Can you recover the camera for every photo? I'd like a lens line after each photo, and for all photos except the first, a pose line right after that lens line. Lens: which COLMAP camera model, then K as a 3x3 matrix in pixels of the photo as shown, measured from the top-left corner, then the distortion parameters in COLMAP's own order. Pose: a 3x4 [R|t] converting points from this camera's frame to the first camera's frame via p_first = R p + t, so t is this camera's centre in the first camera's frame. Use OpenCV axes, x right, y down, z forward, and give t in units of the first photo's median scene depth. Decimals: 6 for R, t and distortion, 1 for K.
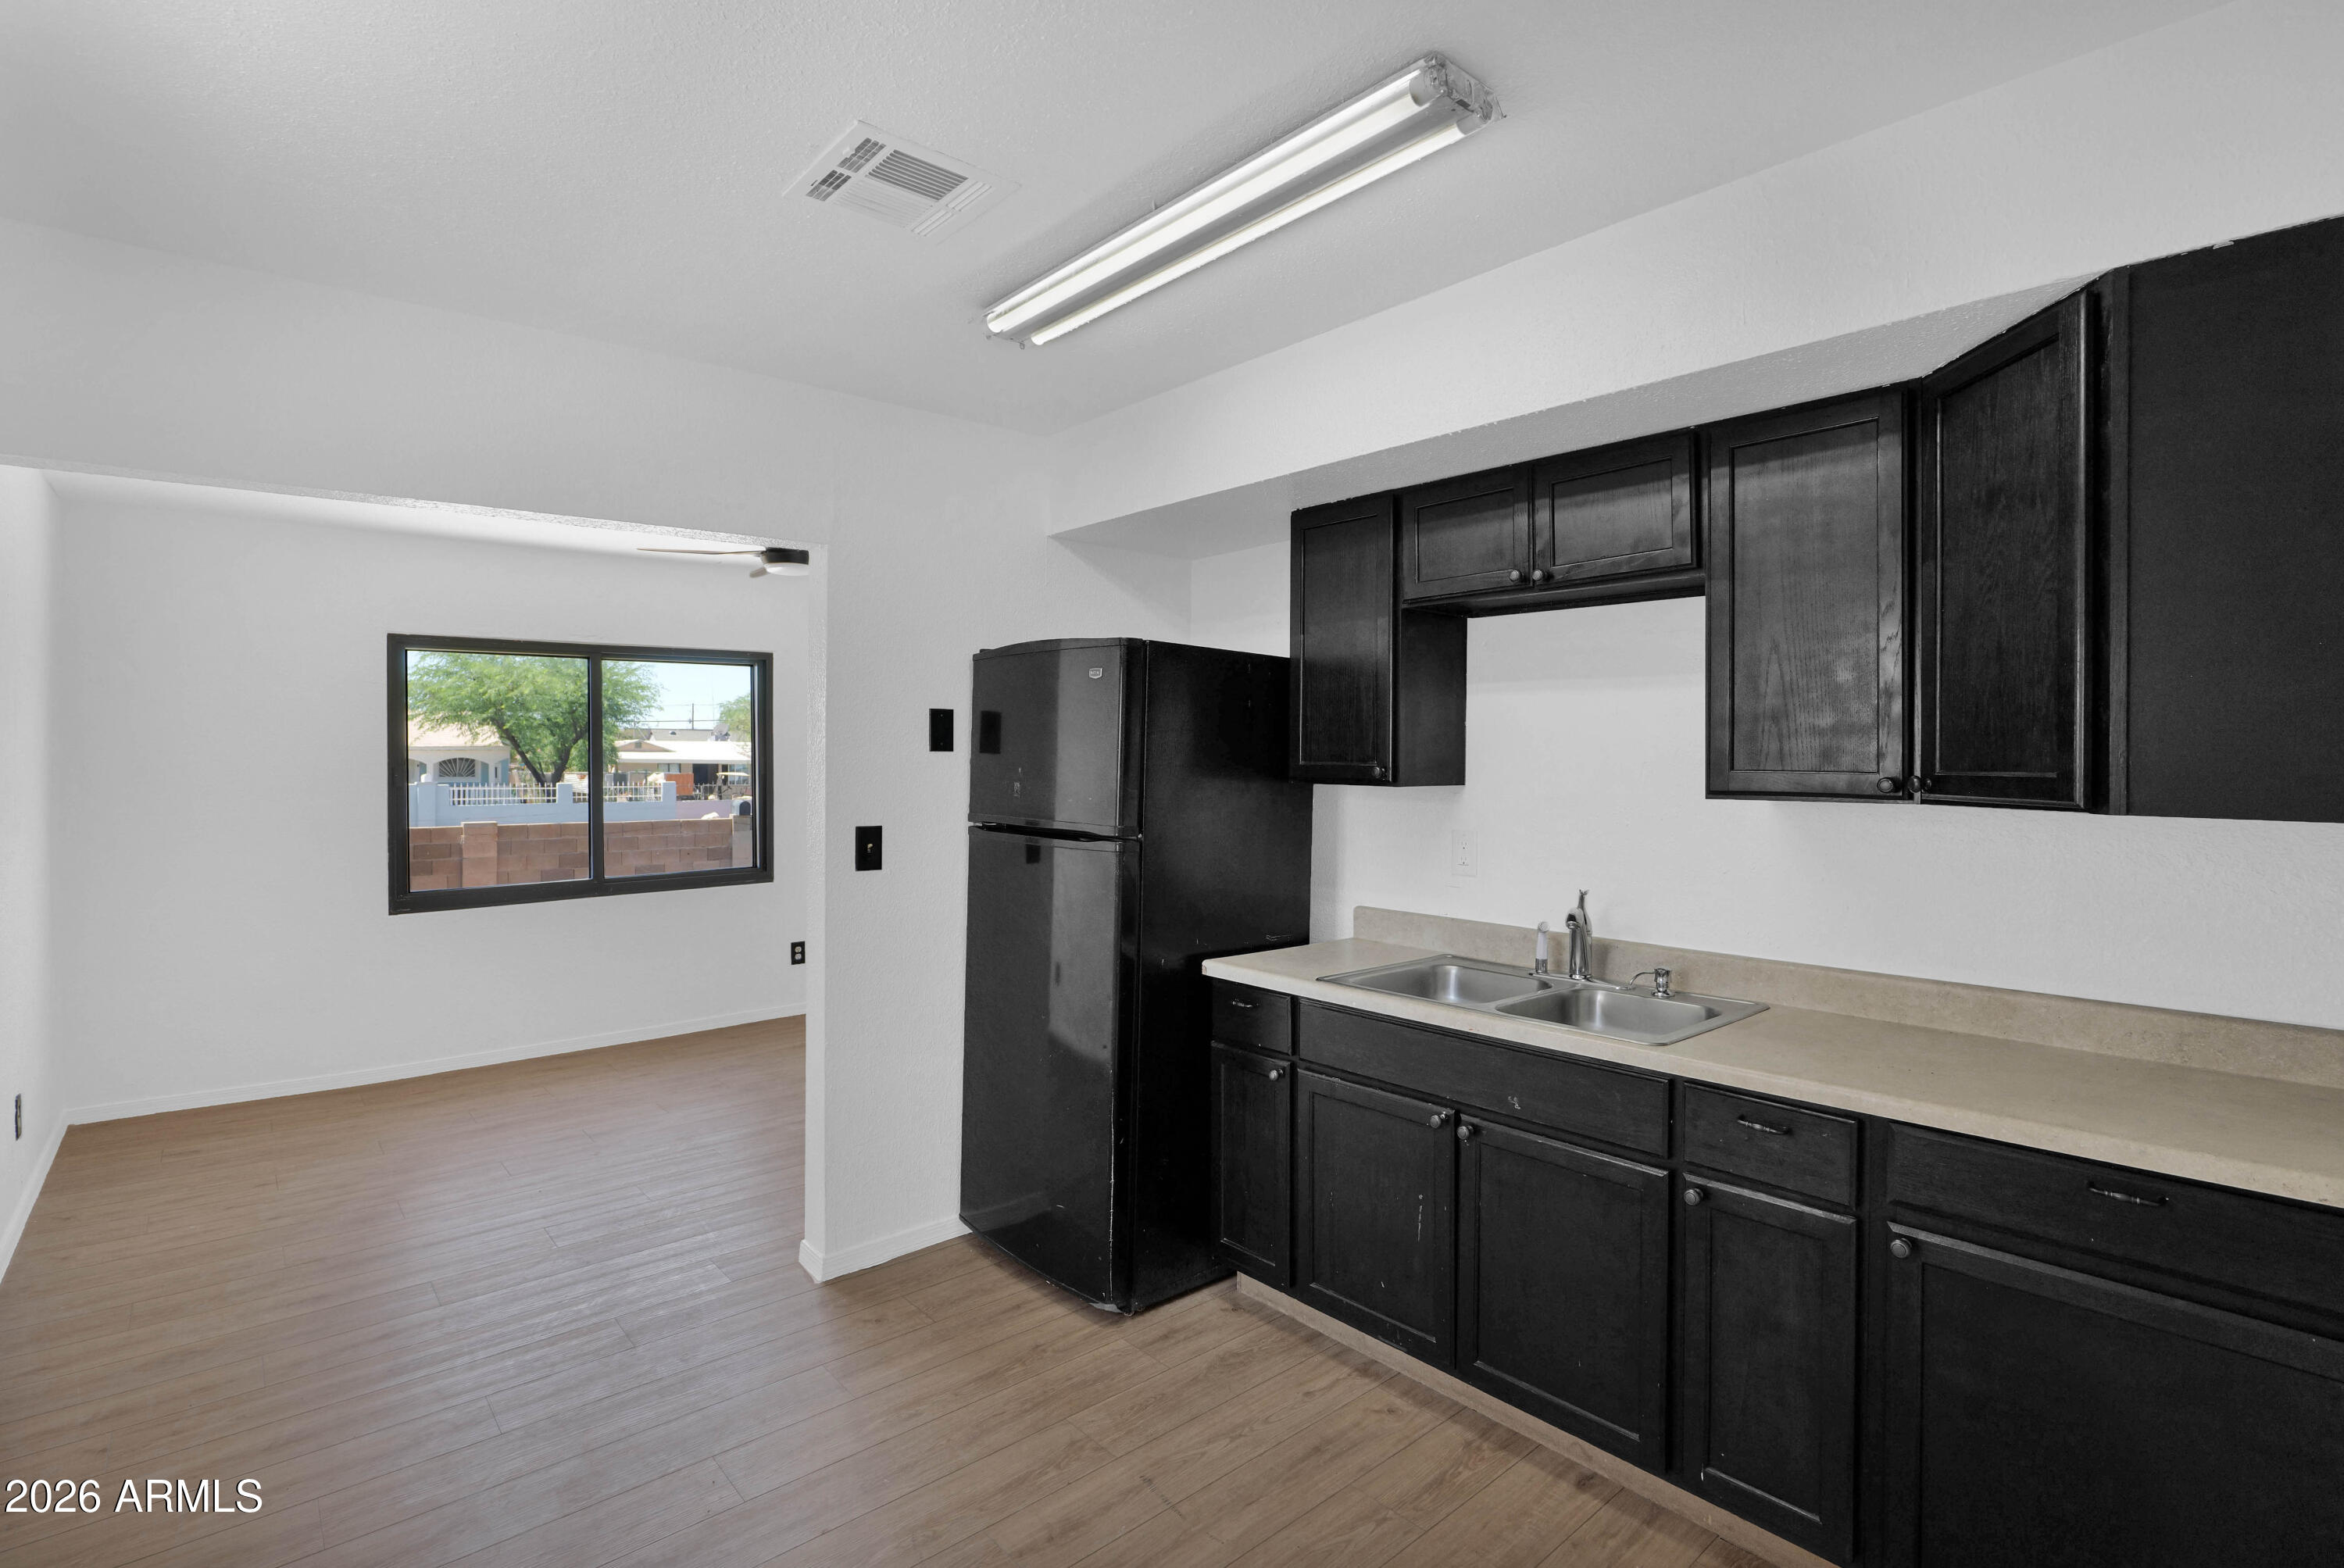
lens RADIAL K [[1083.5, 0, 1182.5], [0, 1083.5, 774.7], [0, 0, 1]] dist [-0.022847, 0.002342]
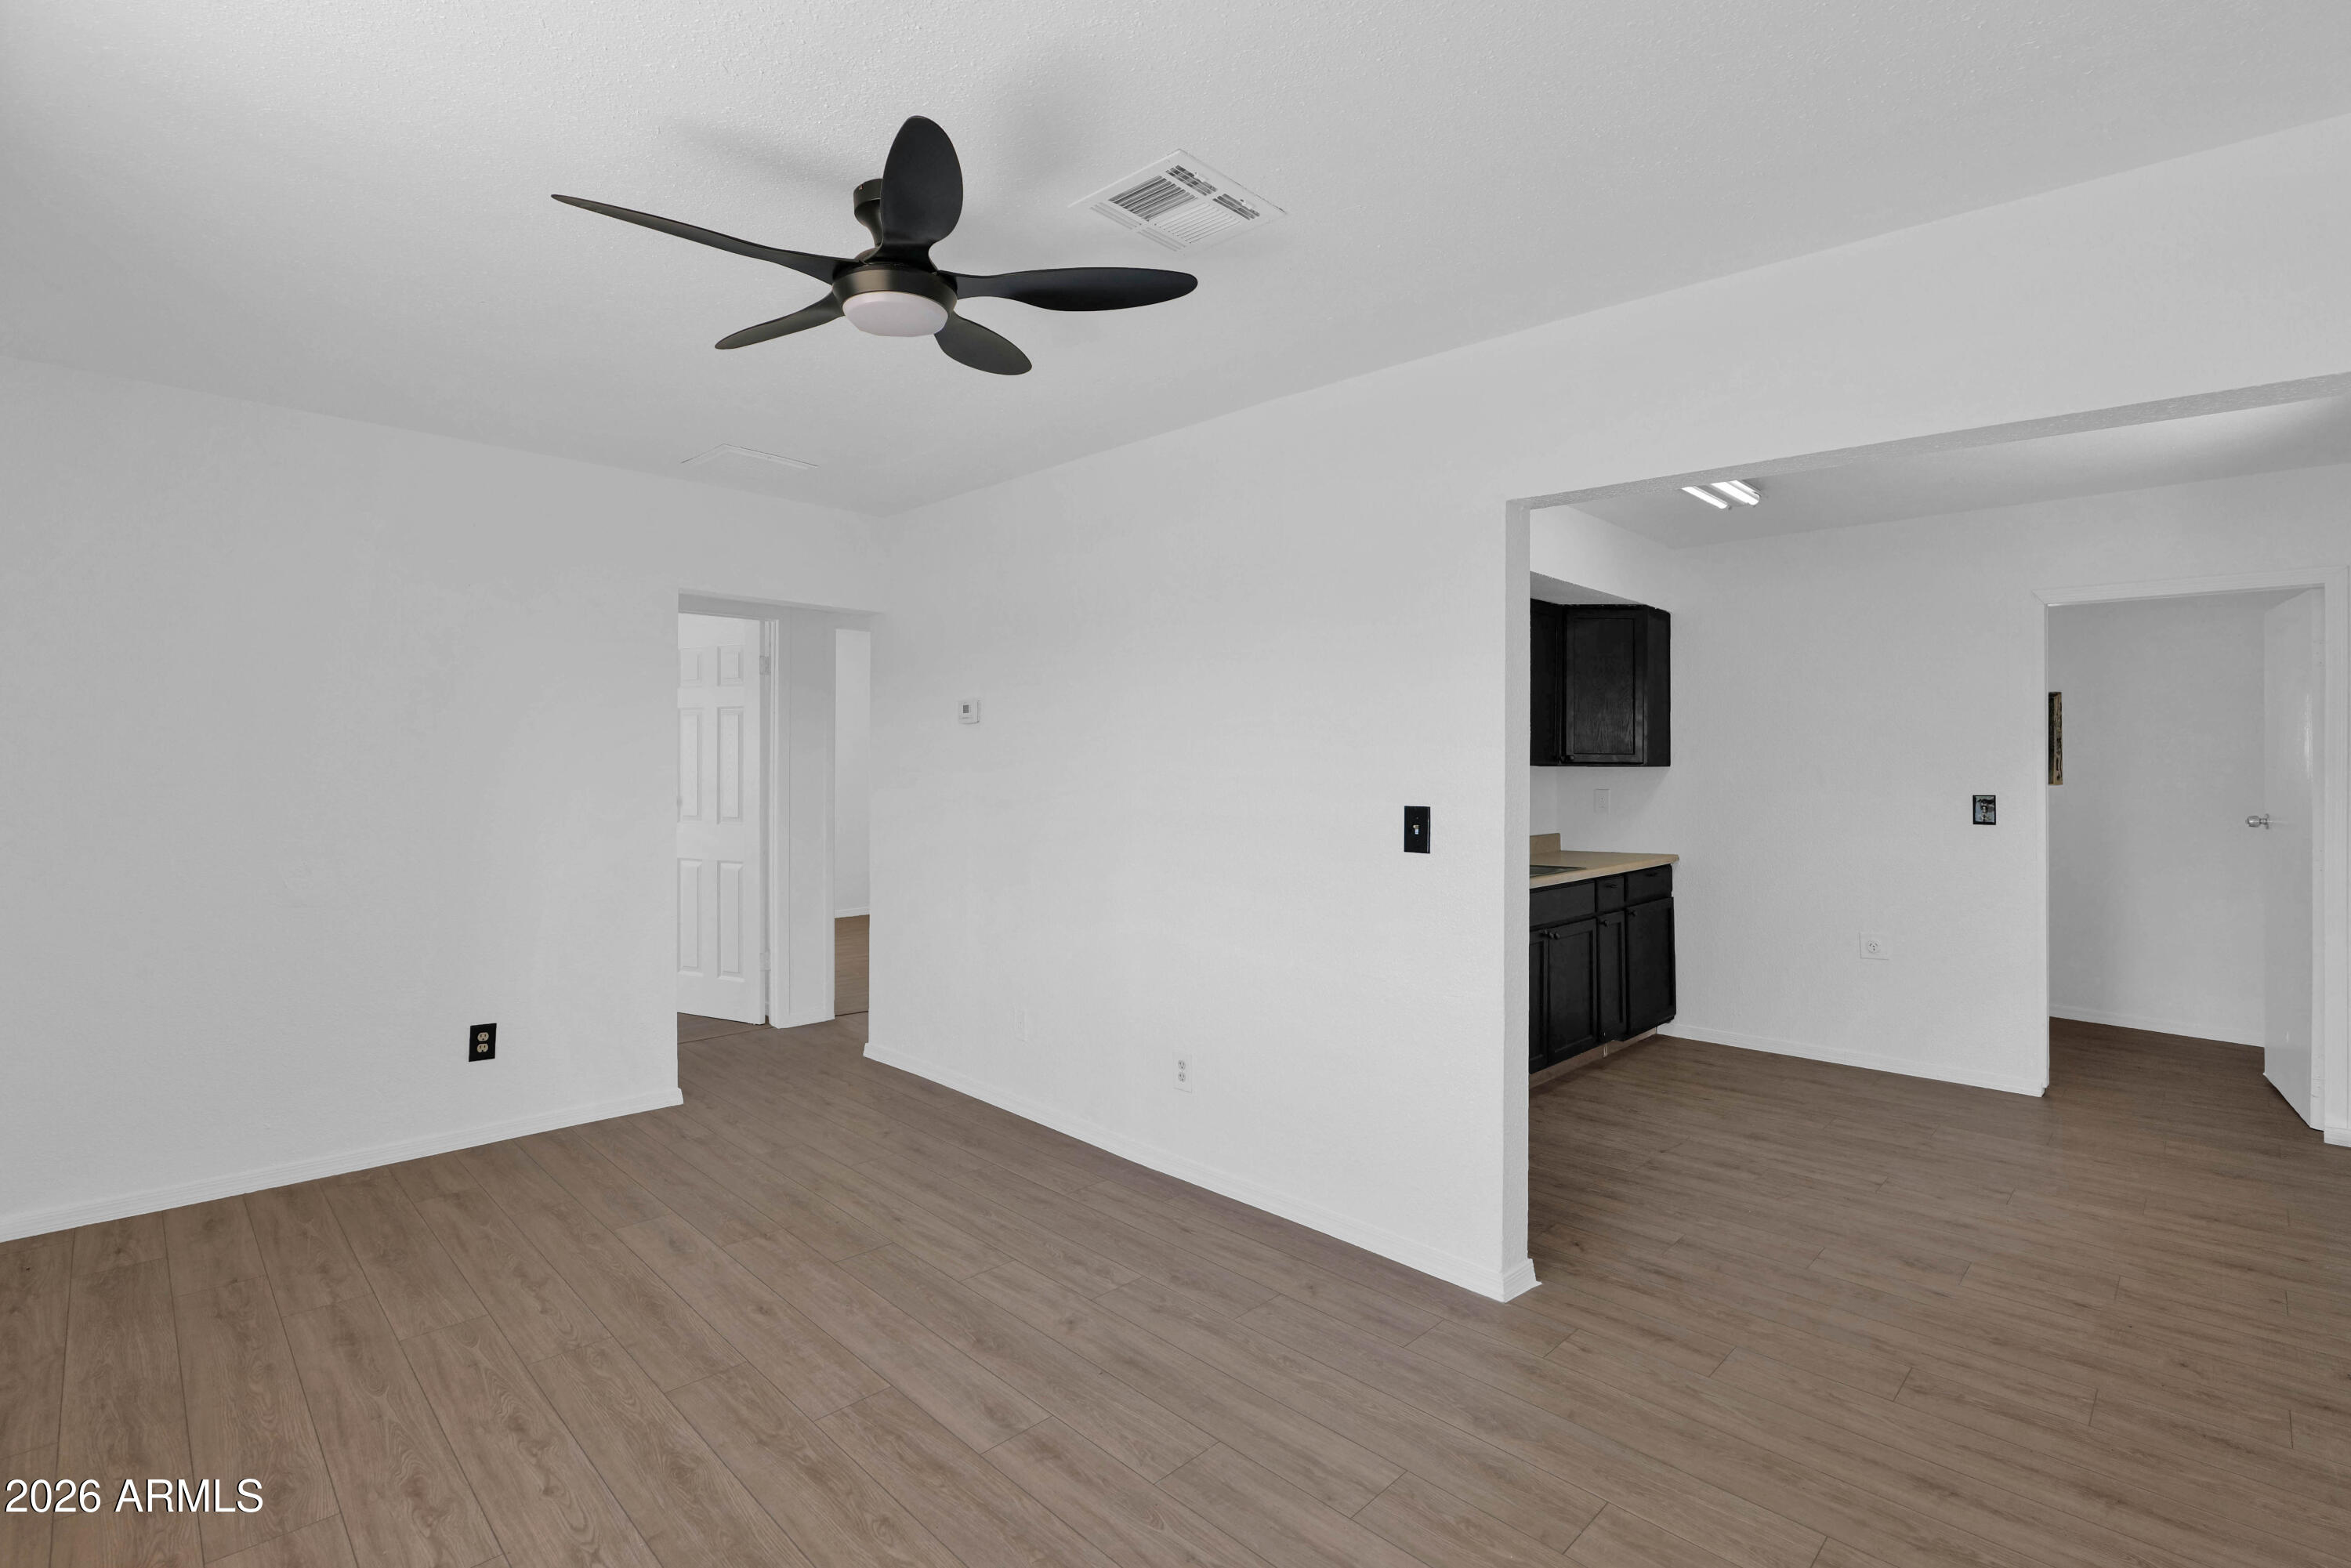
lens RADIAL K [[1086.7, 0, 1187.1], [0, 1086.7, 769.2], [0, 0, 1]] dist [-0.022847, 0.002342]
pose [[-0.064669, -0.009816, 0.997858, -0.660060], [0.001310, 0.999950, 0.009921, 0.003738], [-0.997906, 0.001949, -0.064653, 0.712018]]
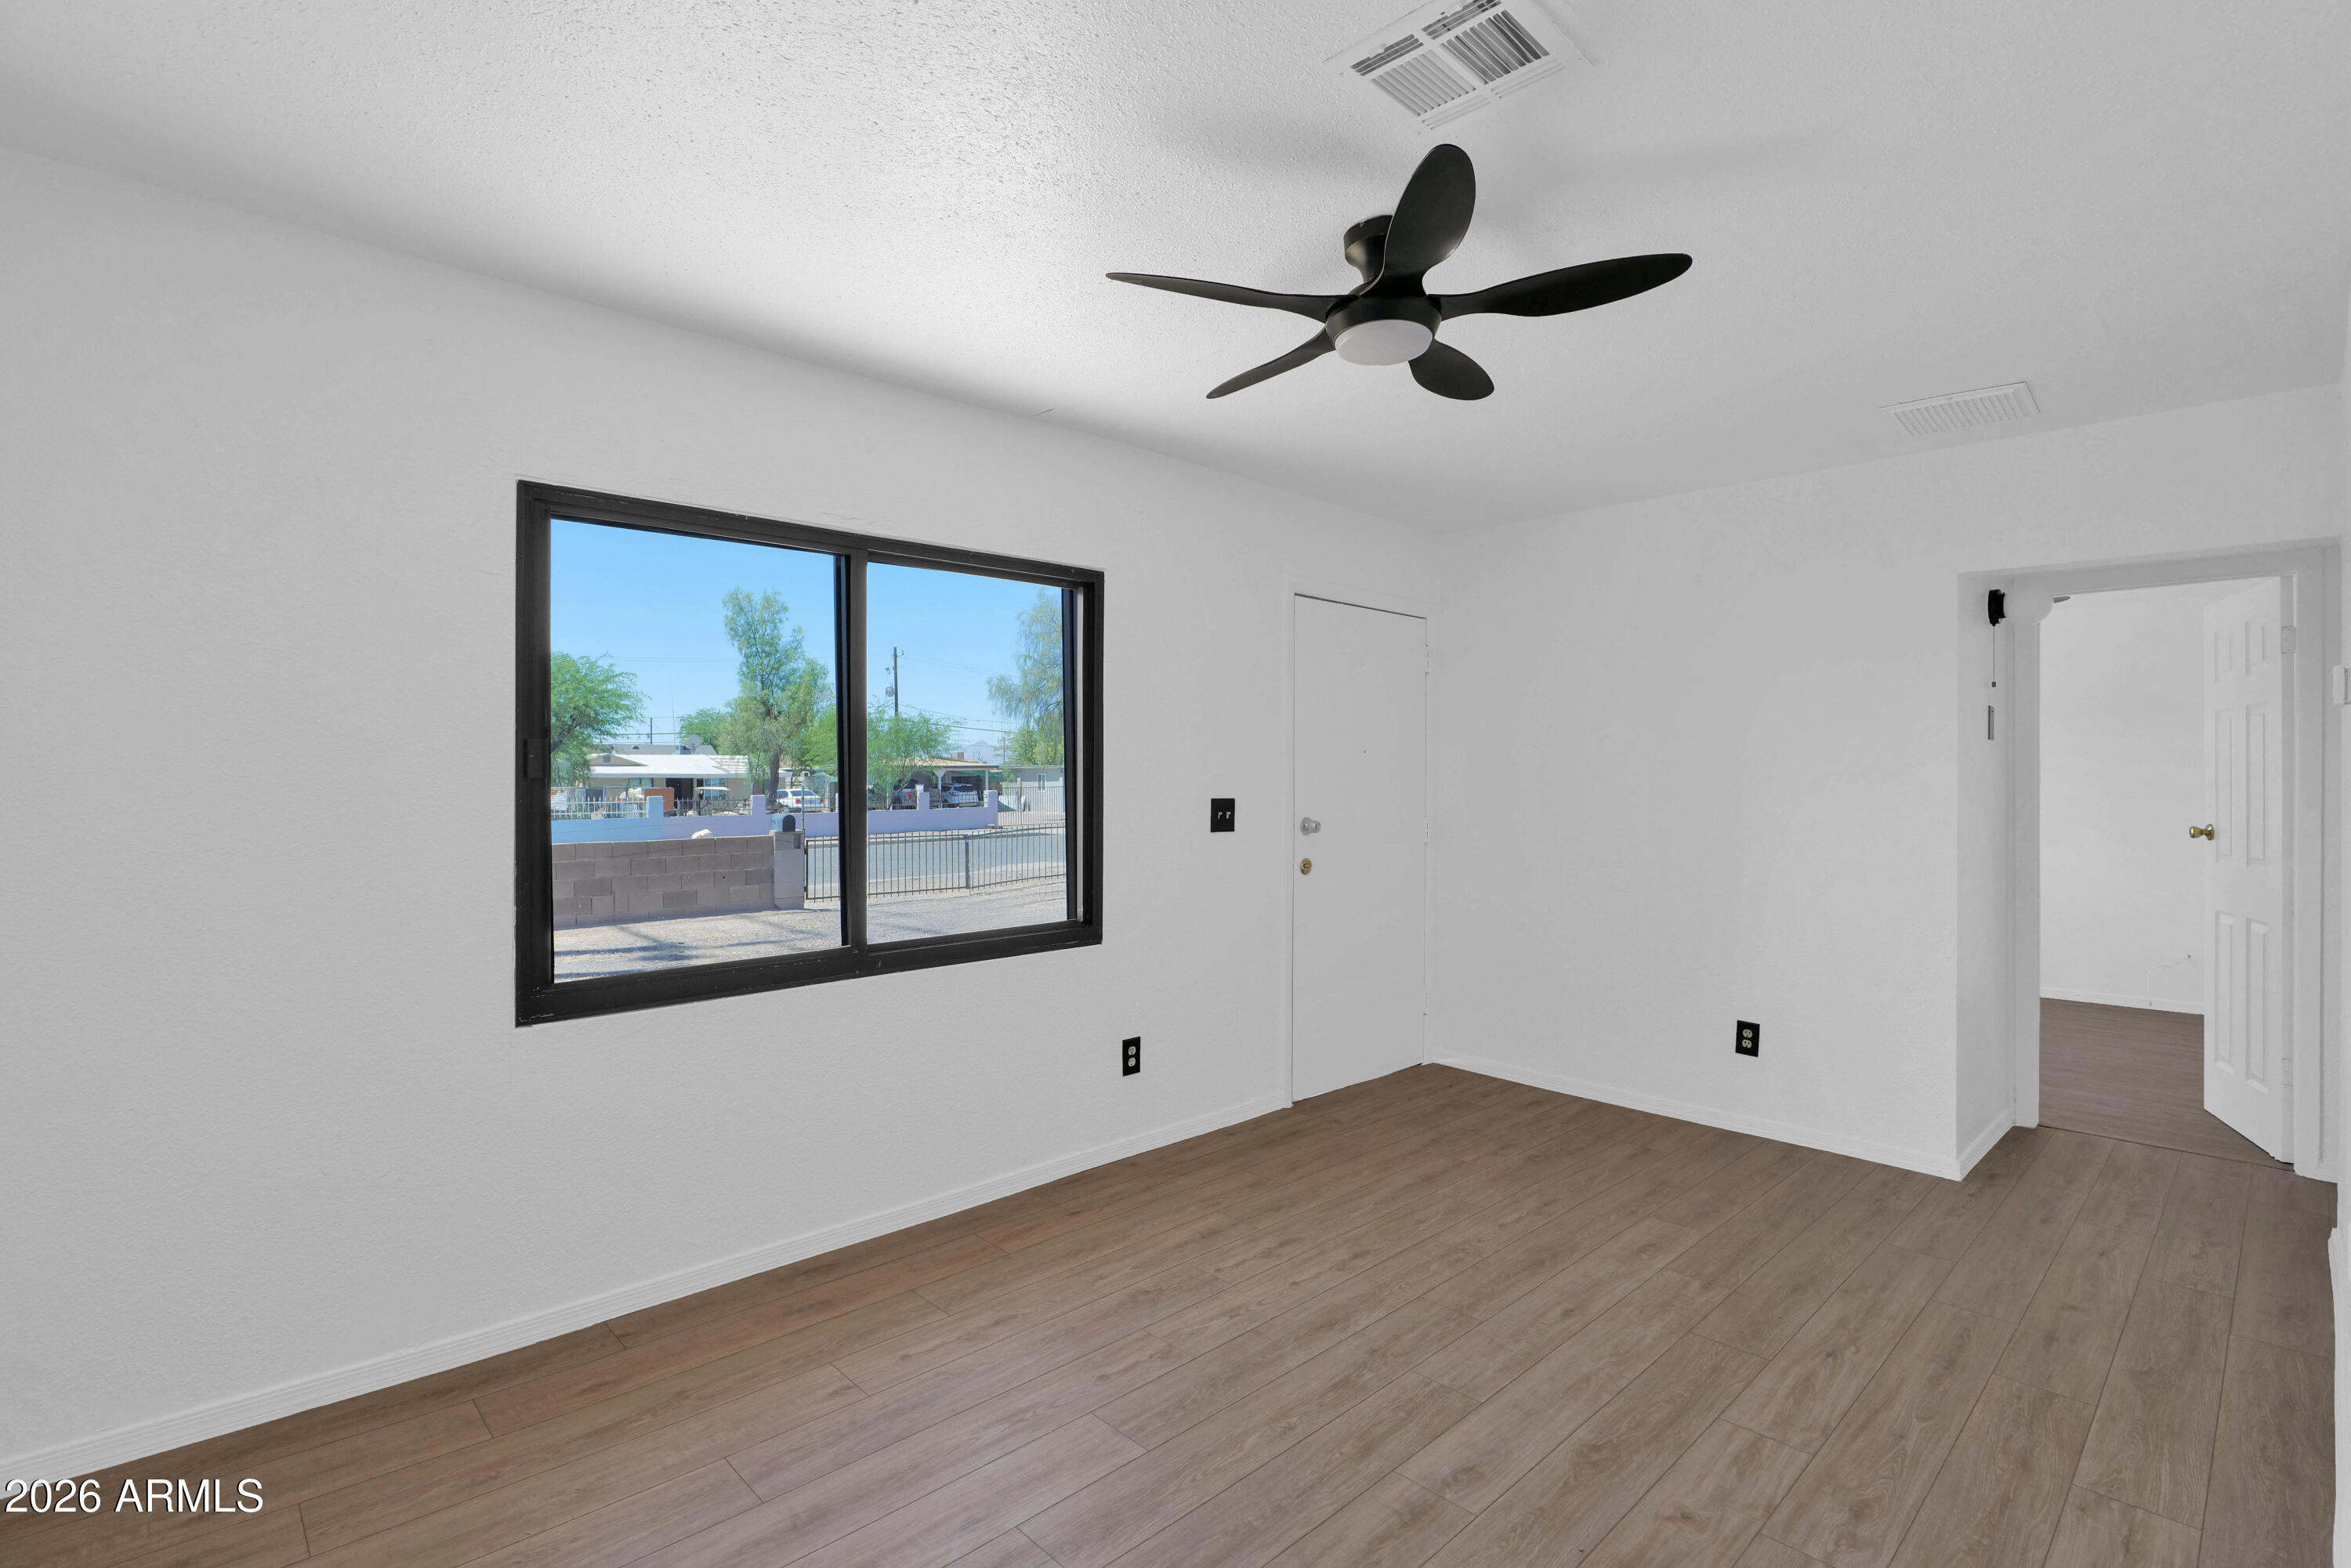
lens RADIAL K [[1086.7, 0, 1180.0], [0, 1086.7, 790.3], [0, 0, 1]] dist [-0.022847, 0.002342]
pose [[0.999538, 0.000738, 0.030398, -0.386816], [-0.000706, 0.999999, -0.001071, 0.013663], [-0.030399, 0.001049, 0.999537, 0.415829]]
